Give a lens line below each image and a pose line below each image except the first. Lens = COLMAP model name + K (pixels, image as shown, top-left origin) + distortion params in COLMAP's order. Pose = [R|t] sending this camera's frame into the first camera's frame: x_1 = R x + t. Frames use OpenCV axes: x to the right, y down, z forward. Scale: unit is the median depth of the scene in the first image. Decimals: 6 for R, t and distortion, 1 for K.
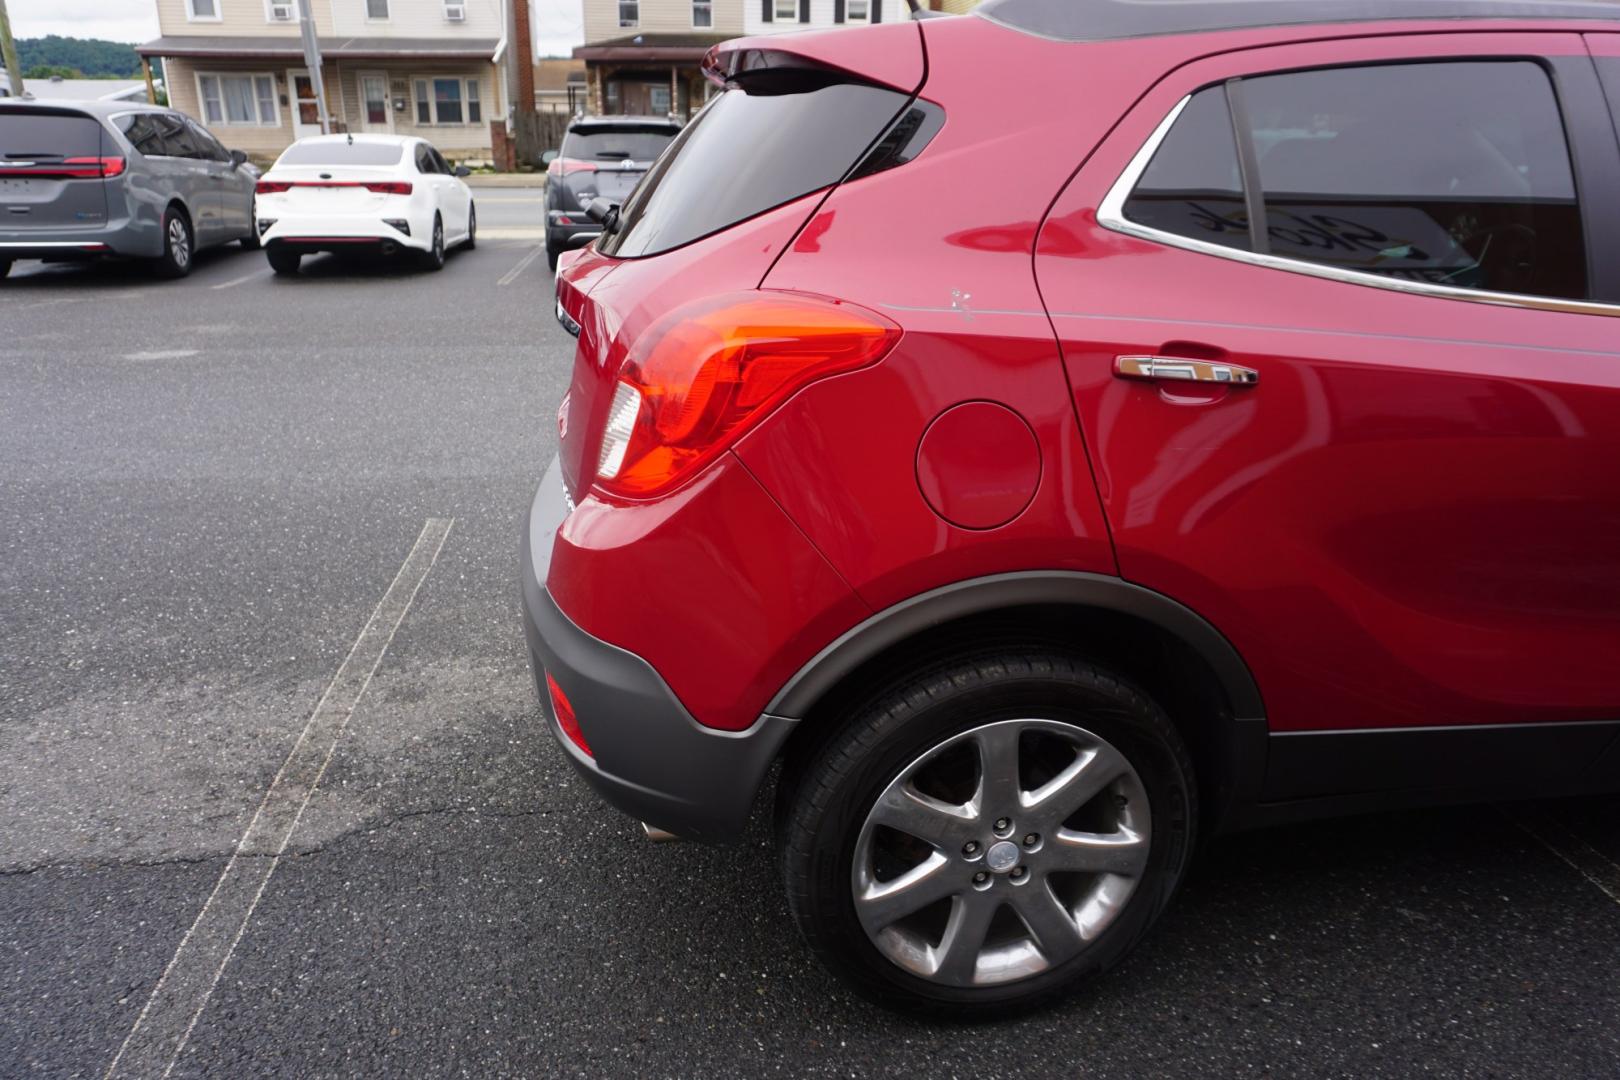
lens RADIAL K [[1088.8, 0, 808.3], [0, 1088.8, 534.2], [0, 0, 1]] dist [-0.046043, 0.035841]
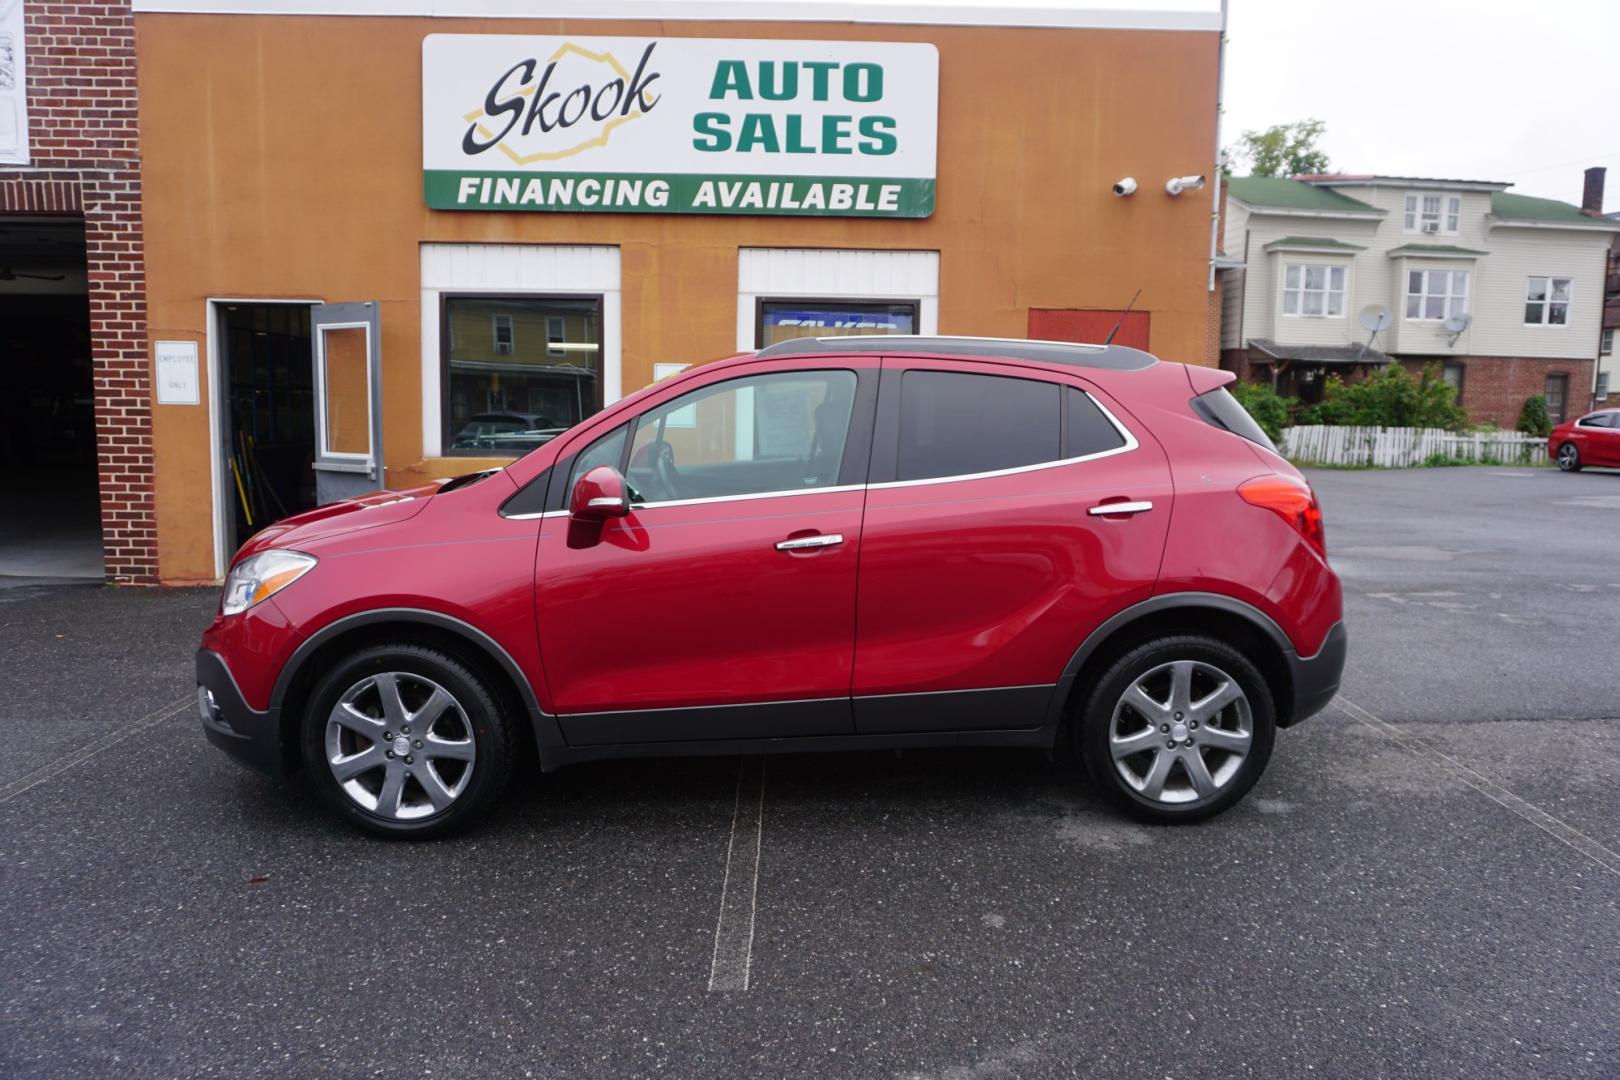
lens RADIAL K [[1088.8, 0, 805.2], [0, 1088.8, 534.6], [0, 0, 1]] dist [-0.046043, 0.035841]
pose [[-0.991823, -0.033605, 0.123120, 0.338540], [0.026760, 0.888504, 0.458088, -0.962708], [-0.124787, 0.457637, -0.880339, 2.593958]]
